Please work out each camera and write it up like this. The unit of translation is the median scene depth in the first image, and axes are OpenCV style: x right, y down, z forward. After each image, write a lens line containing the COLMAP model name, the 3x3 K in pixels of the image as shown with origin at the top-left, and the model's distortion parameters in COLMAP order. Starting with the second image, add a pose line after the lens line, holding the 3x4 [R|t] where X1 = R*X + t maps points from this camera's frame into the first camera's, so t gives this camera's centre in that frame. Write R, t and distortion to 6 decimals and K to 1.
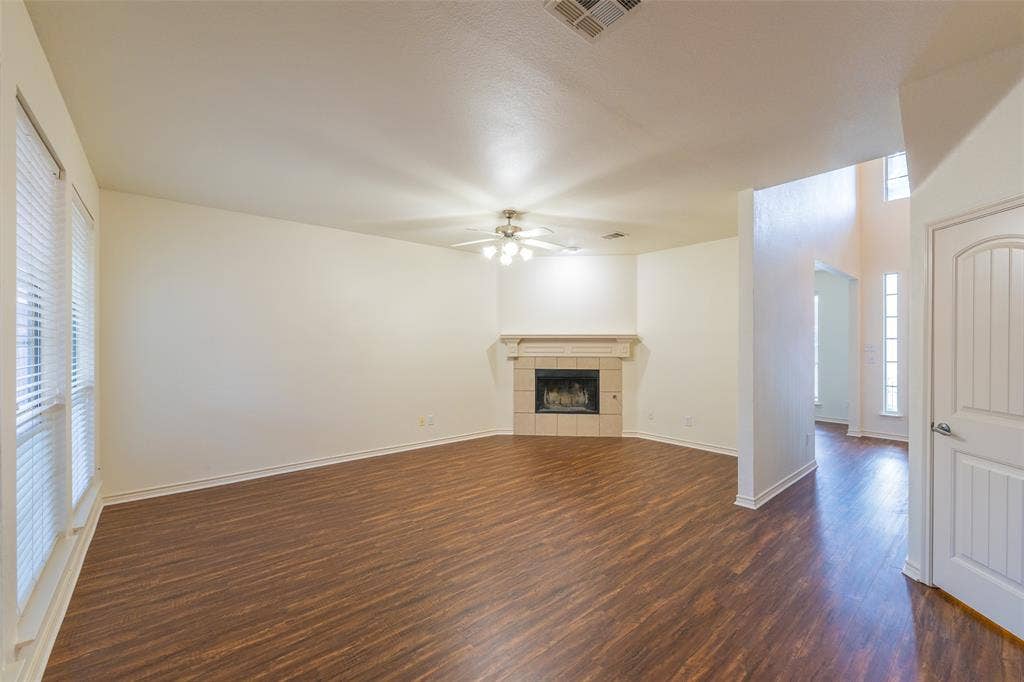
lens RADIAL K [[410.6, 0, 512.4], [0, 410.6, 344.1], [0, 0, 1]] dist [0.000243, 0.000017]
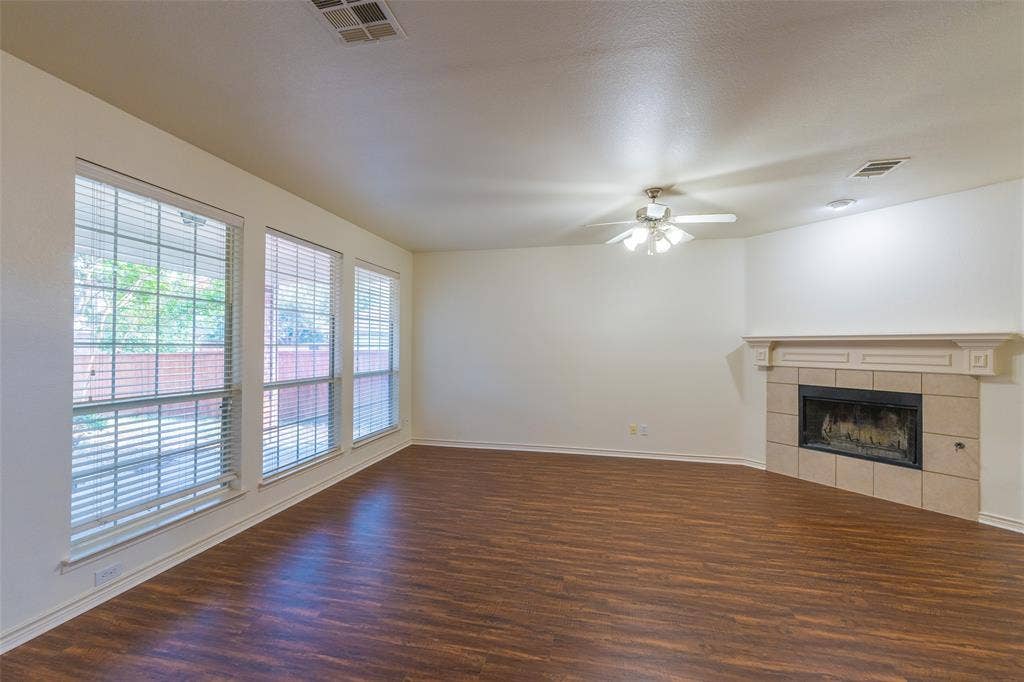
lens RADIAL K [[410.6, 0, 512.4], [0, 410.6, 344.1], [0, 0, 1]] dist [0.000243, 0.000017]
pose [[0.604537, -0.000824, -0.796577, 0.327633], [-0.007631, 0.999948, -0.006826, -0.000593], [0.796541, 0.010205, 0.604499, 0.181799]]
